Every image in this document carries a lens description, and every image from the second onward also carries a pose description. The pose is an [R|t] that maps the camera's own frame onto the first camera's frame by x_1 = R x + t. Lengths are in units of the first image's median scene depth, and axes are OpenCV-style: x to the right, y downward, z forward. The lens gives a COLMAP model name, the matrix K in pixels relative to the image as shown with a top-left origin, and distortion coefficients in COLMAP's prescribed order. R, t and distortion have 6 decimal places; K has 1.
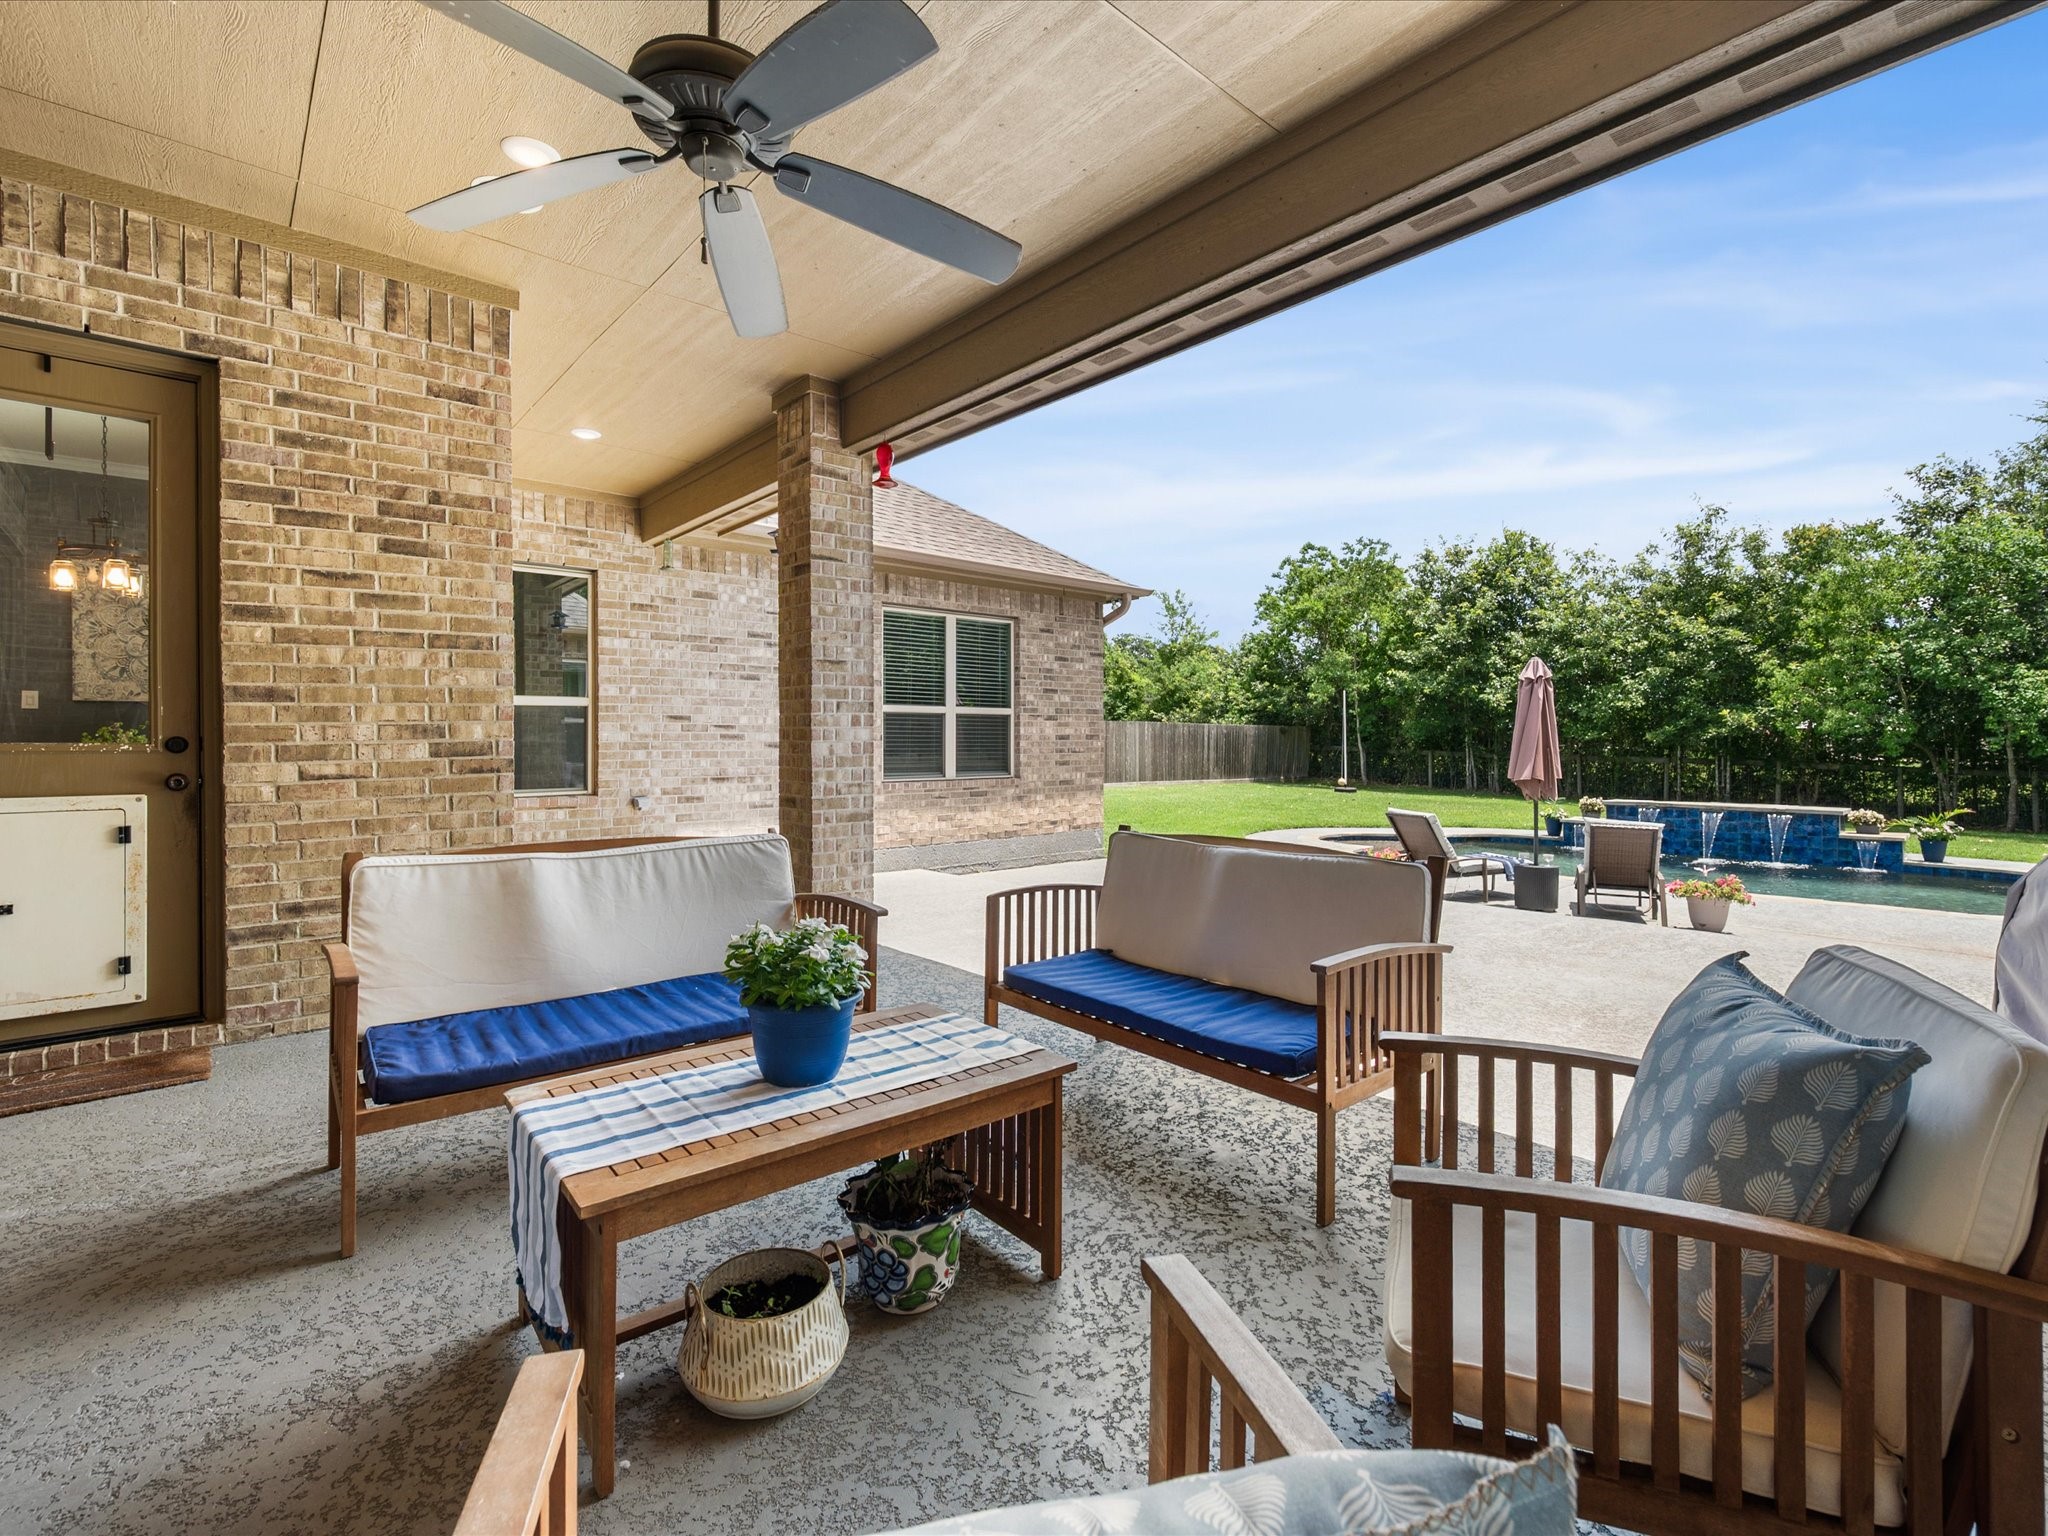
lens RADIAL K [[993.9, 0, 1024.0], [0, 993.9, 768.0], [0, 0, 1]] dist [-0.001073, 0.000108]
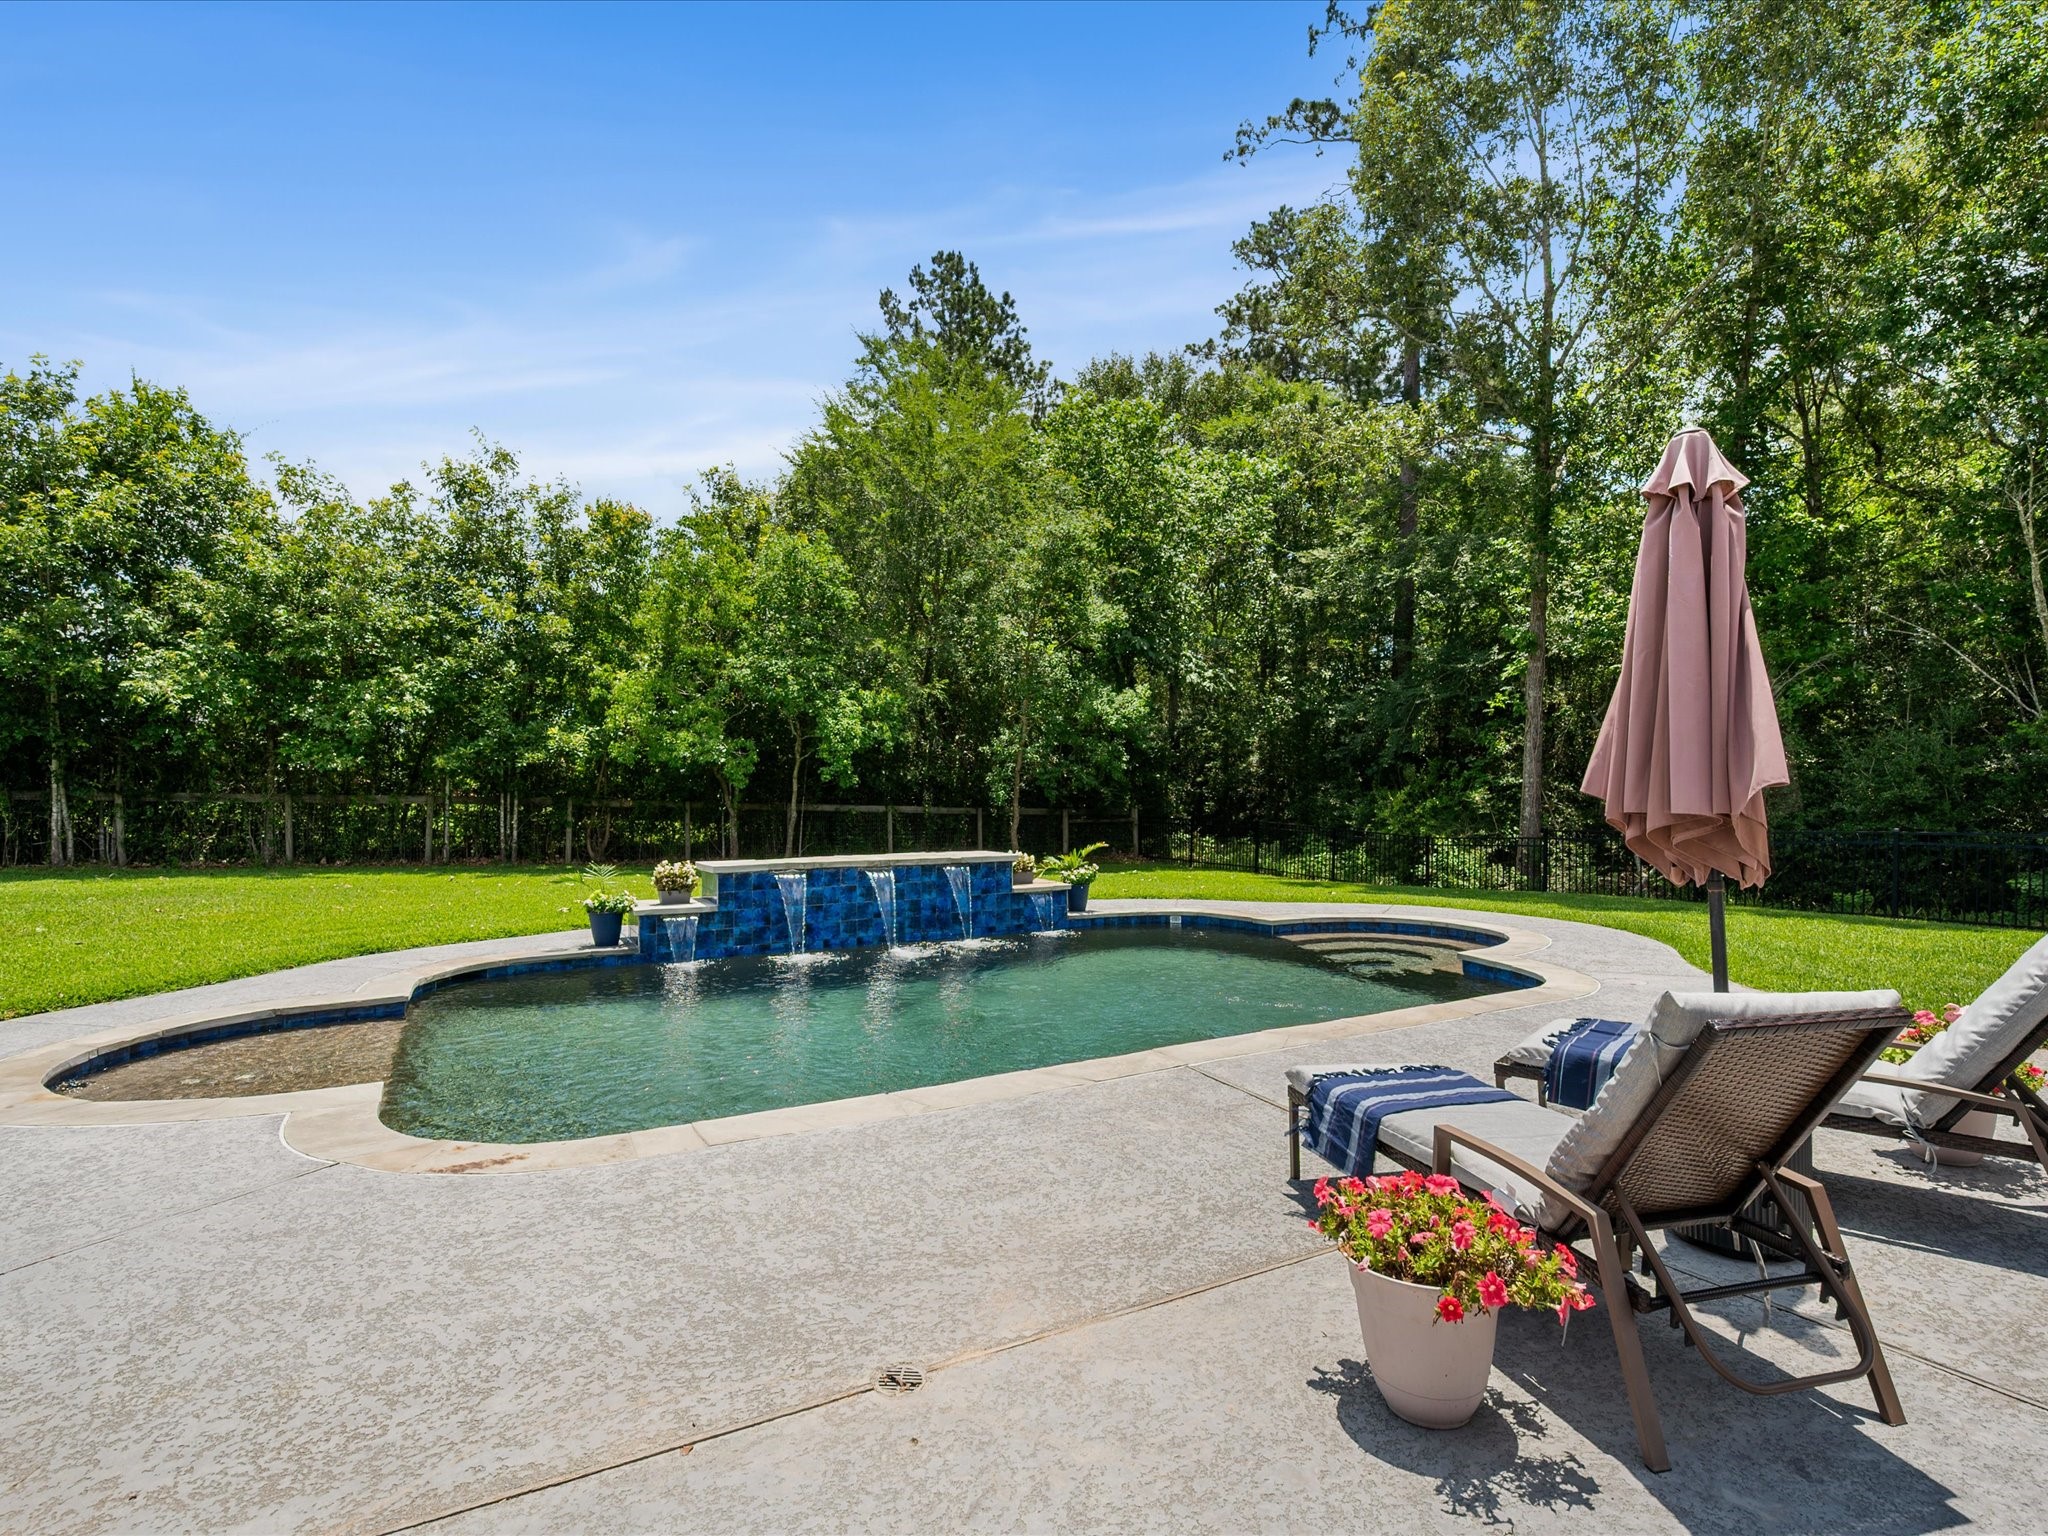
lens RADIAL K [[993.9, 0, 1024.0], [0, 993.9, 768.0], [0, 0, 1]] dist [-0.001073, 0.000108]
pose [[0.211240, 0.017436, 0.977279, 0.066625], [0.025389, 0.999406, -0.023319, -0.002072], [-0.977105, 0.029738, 0.210671, 0.494977]]
